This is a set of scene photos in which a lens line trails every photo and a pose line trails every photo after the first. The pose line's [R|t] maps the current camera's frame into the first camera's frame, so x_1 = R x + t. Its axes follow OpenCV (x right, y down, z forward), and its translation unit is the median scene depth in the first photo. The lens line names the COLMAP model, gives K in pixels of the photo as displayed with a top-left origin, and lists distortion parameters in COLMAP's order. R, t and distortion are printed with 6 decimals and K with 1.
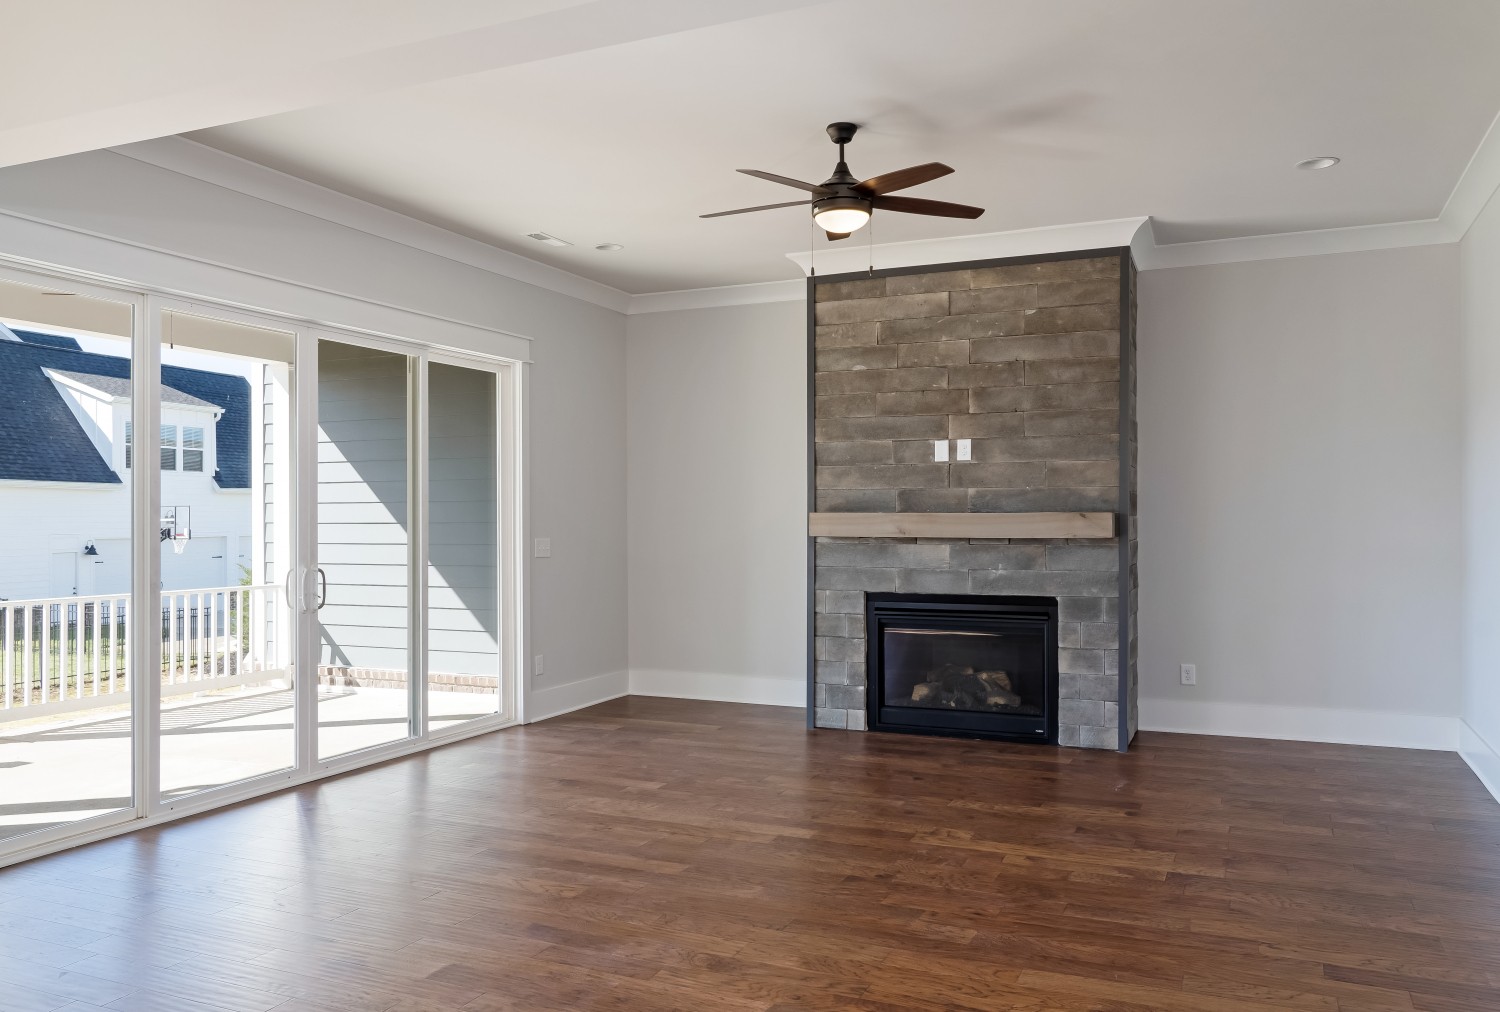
lens RADIAL K [[1003.3, 0, 743.0], [0, 1003.3, 515.5], [0, 0, 1]] dist [-0.011852, 0.004598]
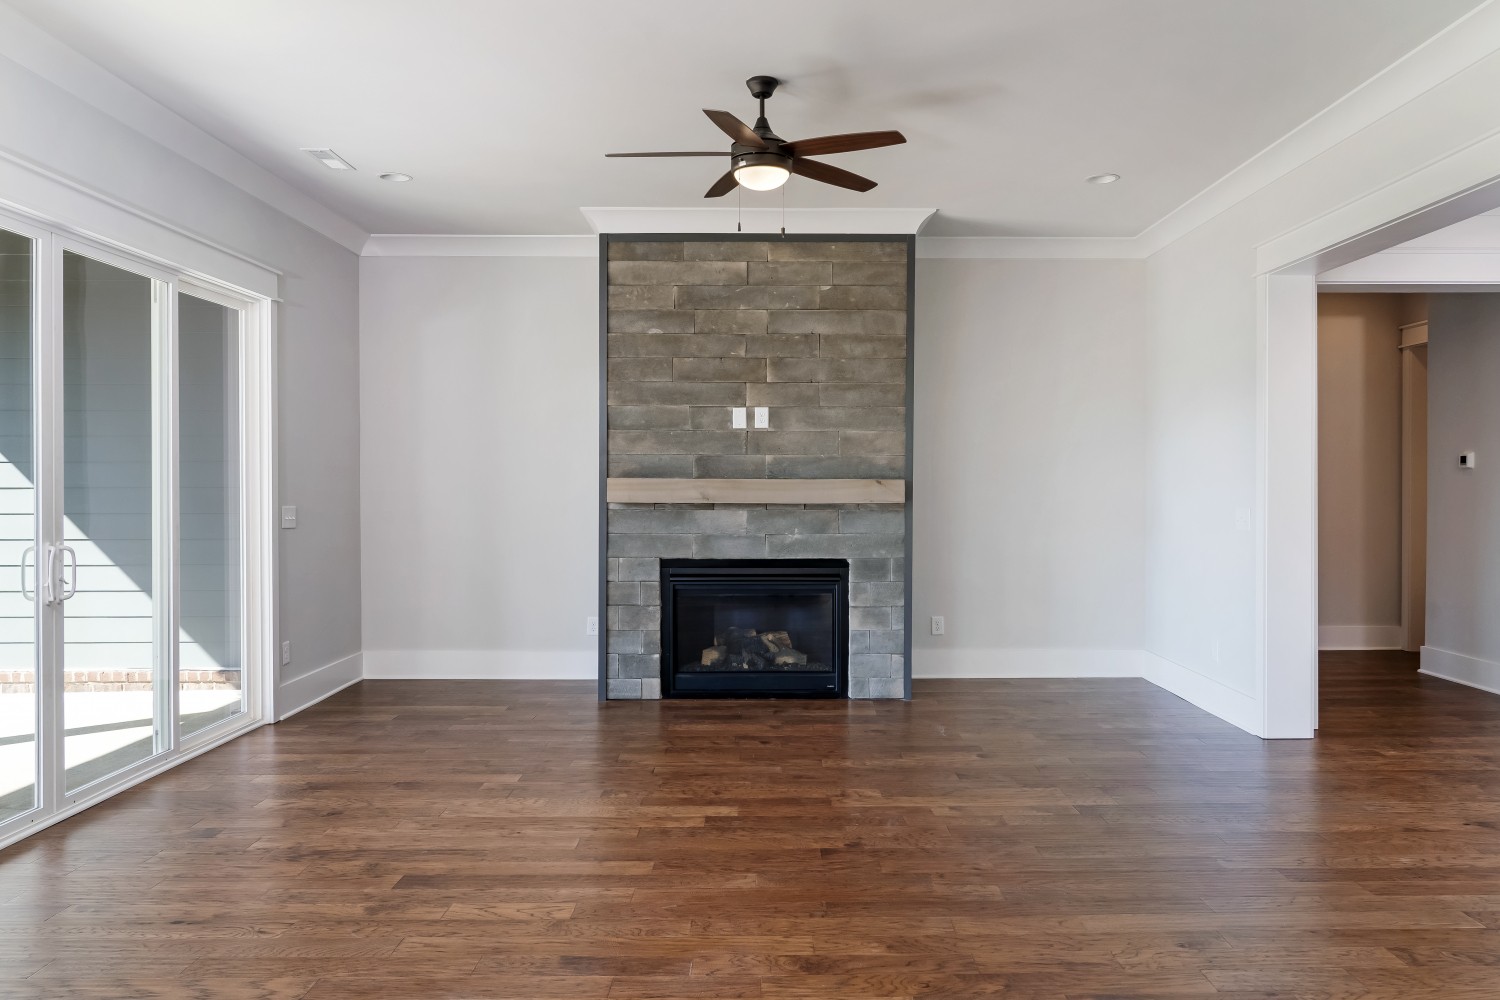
lens RADIAL K [[980.6, 0, 726.2], [0, 980.6, 490.6], [0, 0, 1]] dist [-0.005913, -0.001001]
pose [[0.924067, 0.001018, 0.382230, -0.201741], [-0.004476, 0.999957, 0.008159, 0.001064], [-0.382205, -0.009251, 0.924031, 0.089466]]
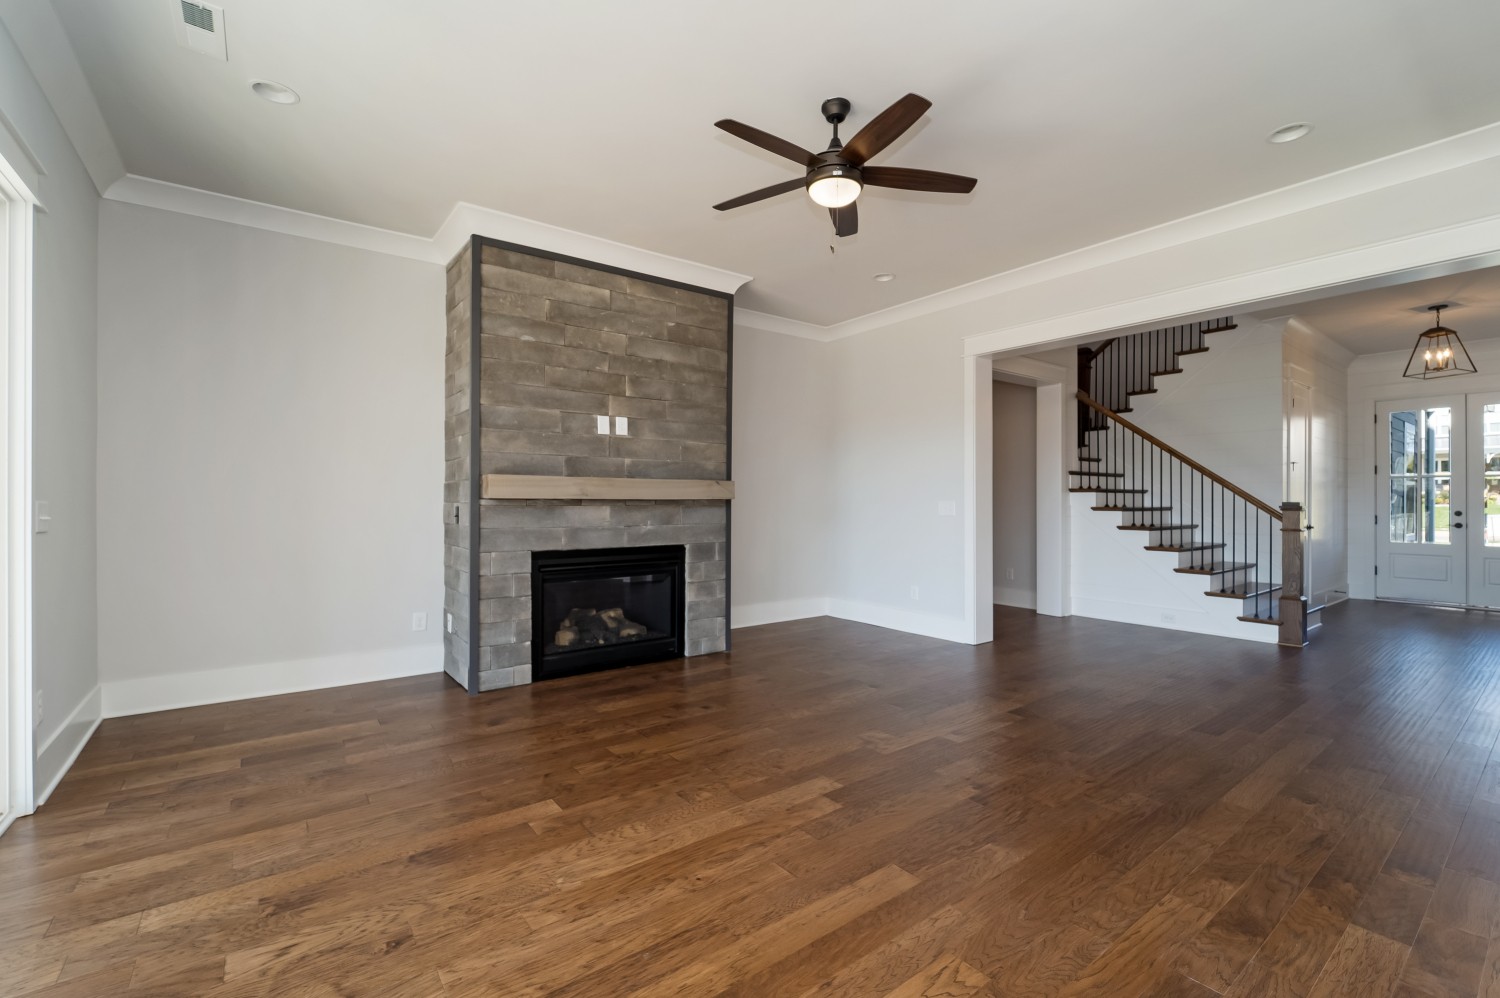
lens RADIAL K [[628.1, 0, 747.9], [0, 628.1, 495.3], [0, 0, 1]] dist [-0.007949, -0.002351]
pose [[0.516497, 0.010067, 0.856230, -0.350931], [-0.007529, 0.999946, -0.007215, 0.021775], [-0.856256, -0.002720, 0.516544, 0.499361]]
